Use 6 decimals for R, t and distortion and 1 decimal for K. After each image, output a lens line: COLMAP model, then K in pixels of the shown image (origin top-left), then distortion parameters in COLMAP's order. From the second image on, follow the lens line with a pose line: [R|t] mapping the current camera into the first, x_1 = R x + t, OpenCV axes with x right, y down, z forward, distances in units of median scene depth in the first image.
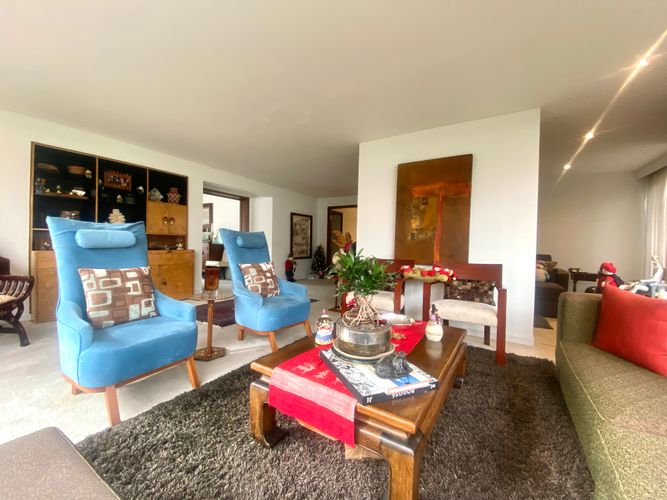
lens RADIAL K [[274.9, 0, 333.5], [0, 274.9, 250.0], [0, 0, 1]] dist [0.018985, -0.020775]
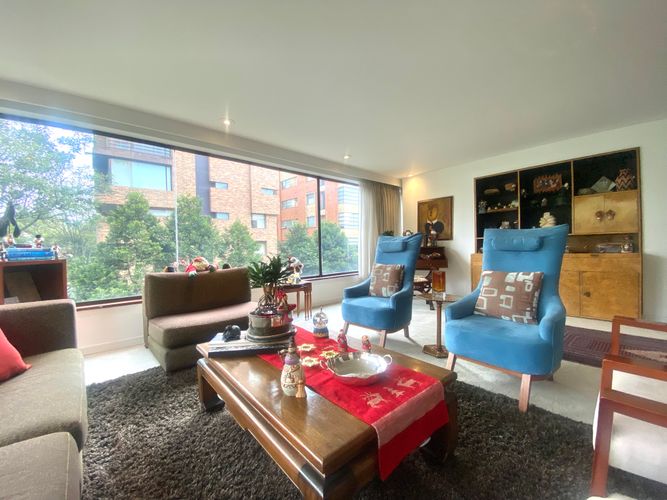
lens RADIAL K [[274.9, 0, 333.5], [0, 274.9, 250.0], [0, 0, 1]] dist [0.018985, -0.020775]
pose [[-0.288015, -0.008677, -0.957587, 0.400130], [-0.002831, 0.999962, -0.008209, -0.000747], [0.957622, 0.000347, -0.288029, 0.543755]]
